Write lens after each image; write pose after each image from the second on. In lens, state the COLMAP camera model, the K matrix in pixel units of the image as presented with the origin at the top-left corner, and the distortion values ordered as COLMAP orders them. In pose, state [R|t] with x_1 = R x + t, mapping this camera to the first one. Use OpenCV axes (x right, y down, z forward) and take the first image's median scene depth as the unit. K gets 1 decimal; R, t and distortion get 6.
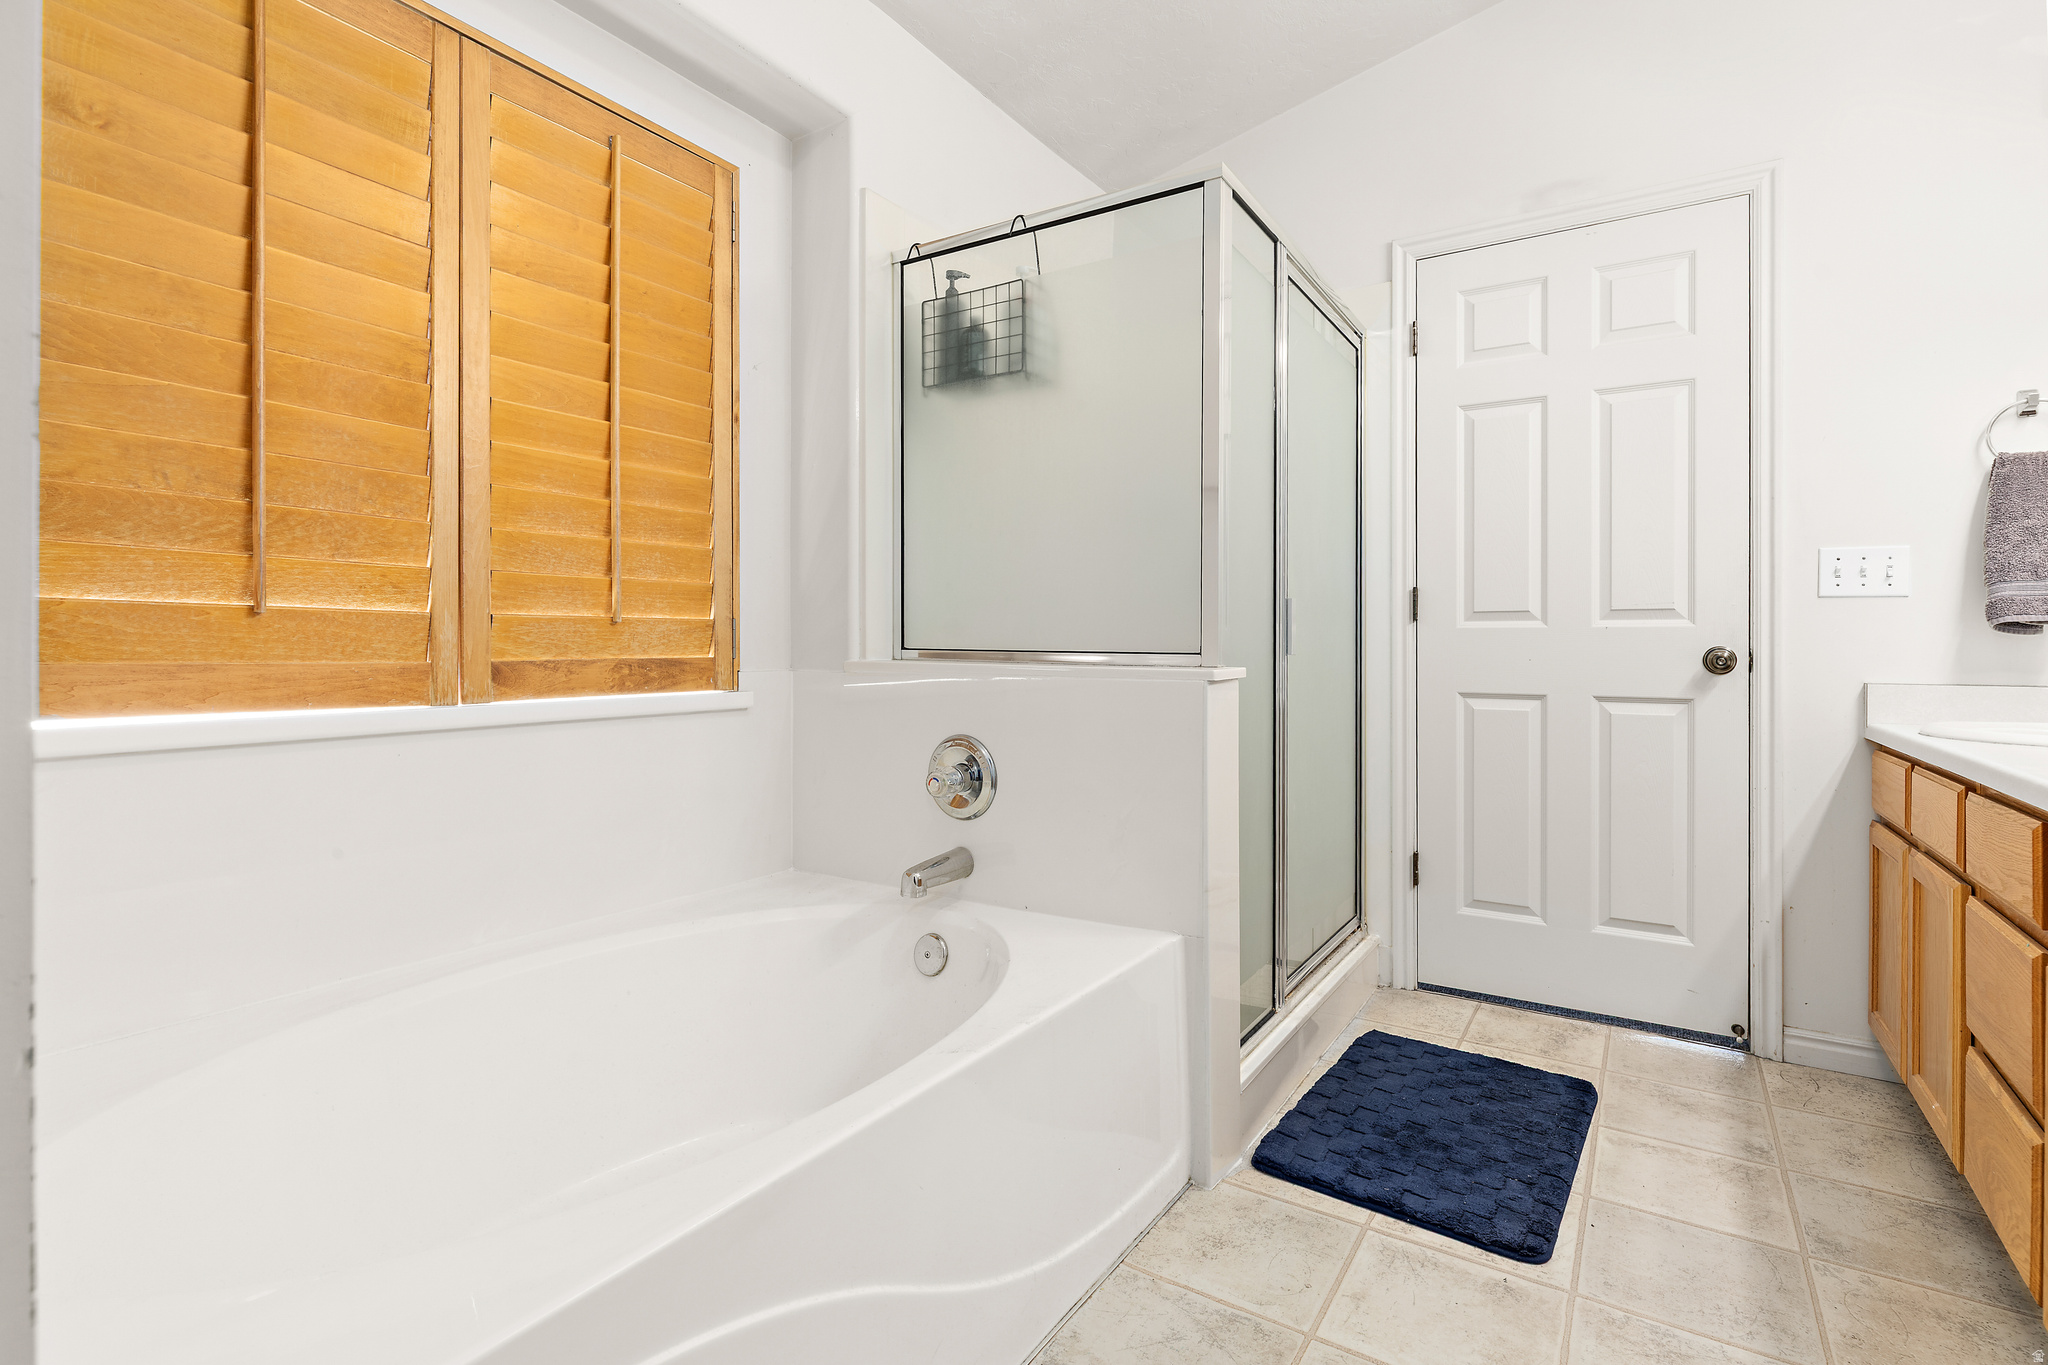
lens RADIAL K [[977.6, 0, 1022.3], [0, 977.6, 651.6], [0, 0, 1]] dist [-0.011723, 0.000169]
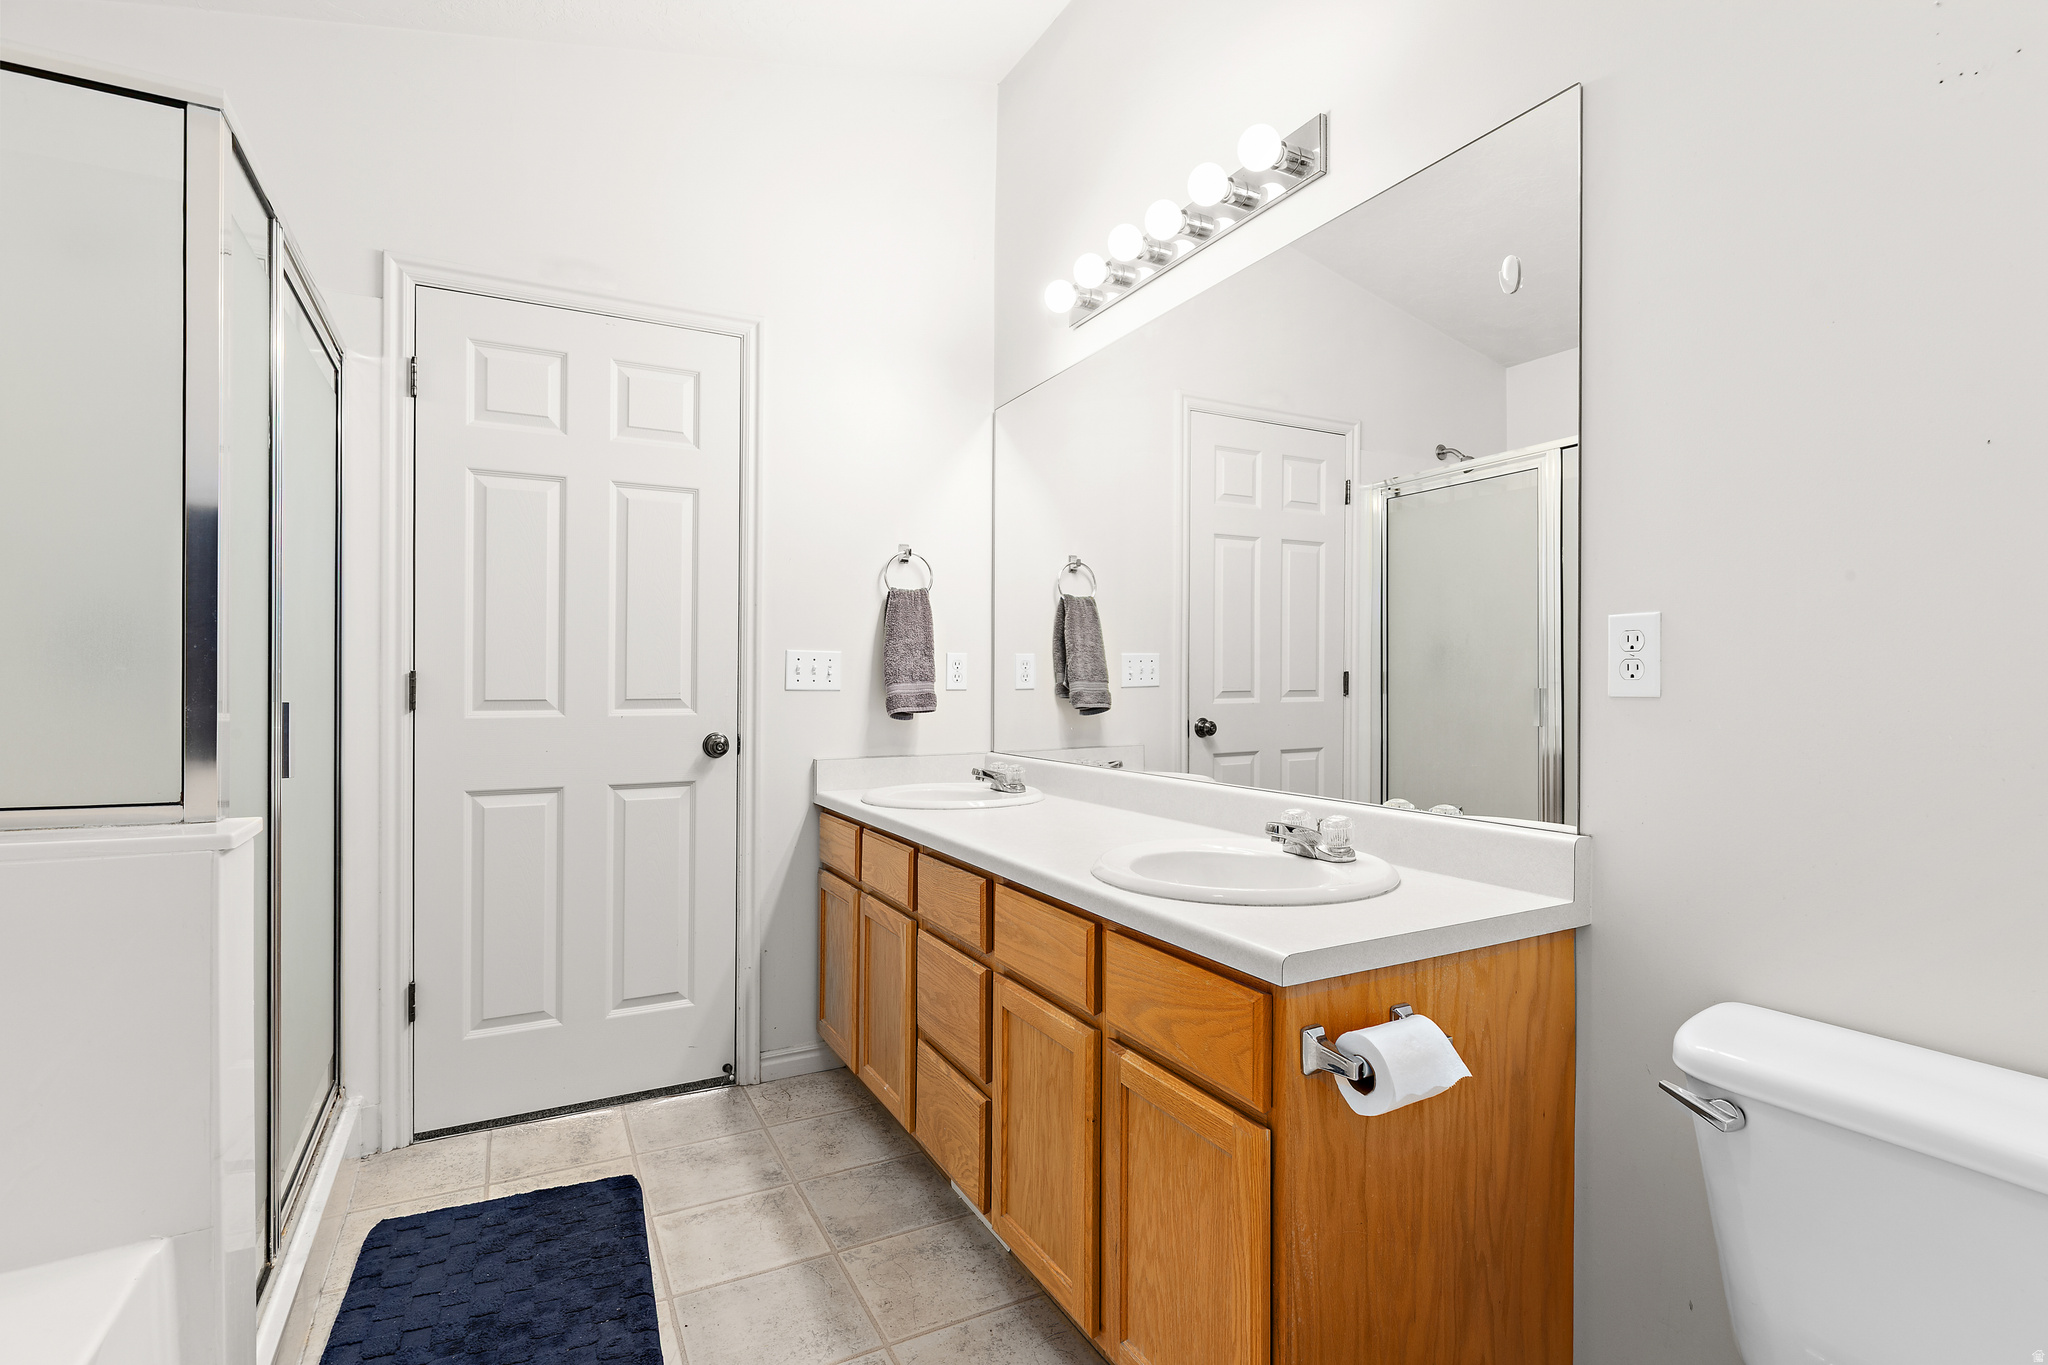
lens RADIAL K [[985.2, 0, 1080.4], [0, 985.2, 680.9], [0, 0, 1]] dist [-0.017970, 0.000526]
pose [[0.453389, 0.002949, 0.891308, -0.113737], [-0.000309, 0.999995, -0.003152, -0.069029], [-0.891313, 0.001154, 0.453387, 0.126045]]
